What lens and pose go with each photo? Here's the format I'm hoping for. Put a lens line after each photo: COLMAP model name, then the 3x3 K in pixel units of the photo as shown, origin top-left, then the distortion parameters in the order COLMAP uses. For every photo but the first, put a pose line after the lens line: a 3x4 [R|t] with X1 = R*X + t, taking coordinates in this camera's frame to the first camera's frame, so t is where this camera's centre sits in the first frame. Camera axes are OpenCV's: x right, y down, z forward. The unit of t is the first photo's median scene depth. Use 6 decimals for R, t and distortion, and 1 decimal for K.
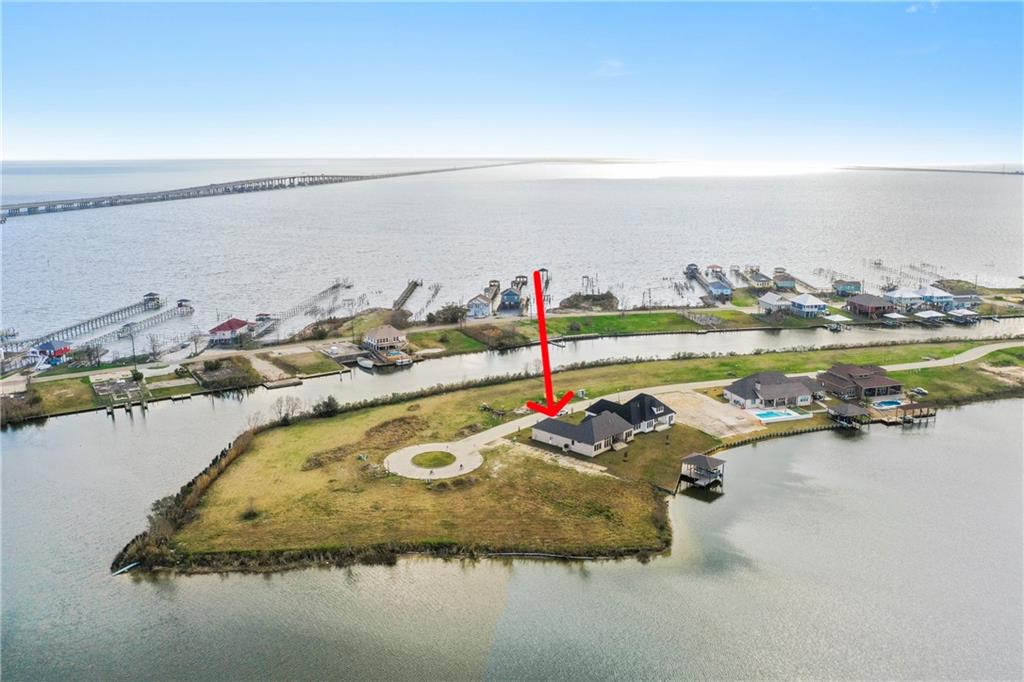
lens RADIAL K [[873.9, 0, 512.0], [0, 873.9, 341.0], [0, 0, 1]] dist [-0.001156, 0.001685]
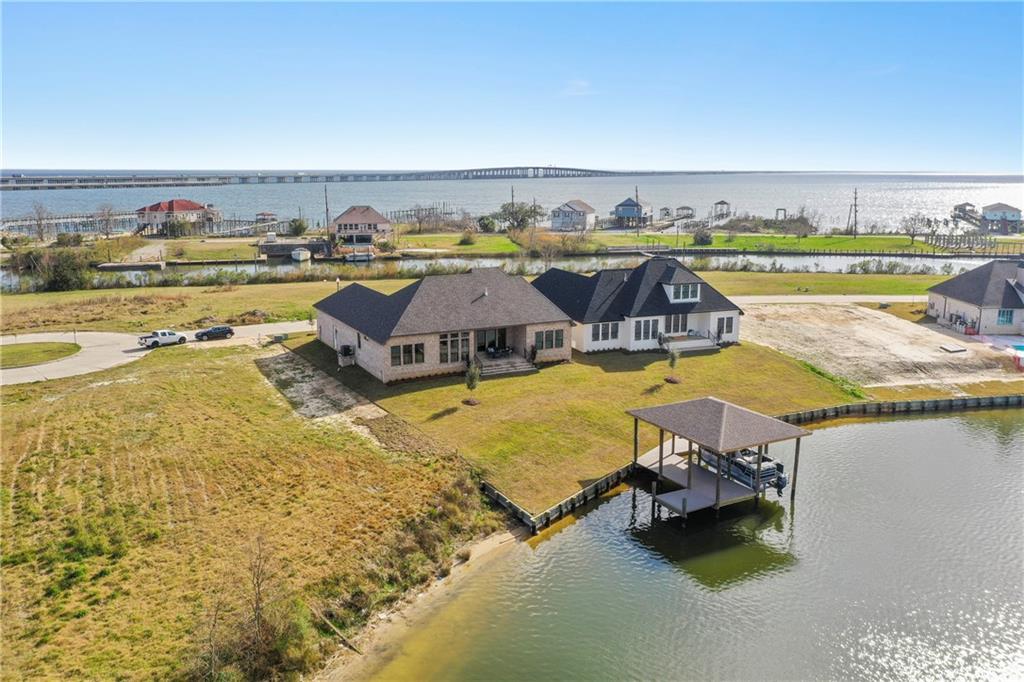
lens RADIAL K [[873.9, 0, 512.0], [0, 873.9, 341.0], [0, 0, 1]] dist [-0.001156, 0.001685]
pose [[0.946327, 0.070264, -0.315481, 0.214017], [-0.079749, 0.996666, -0.017240, 0.108763], [0.313217, 0.041474, 0.948775, 0.647451]]
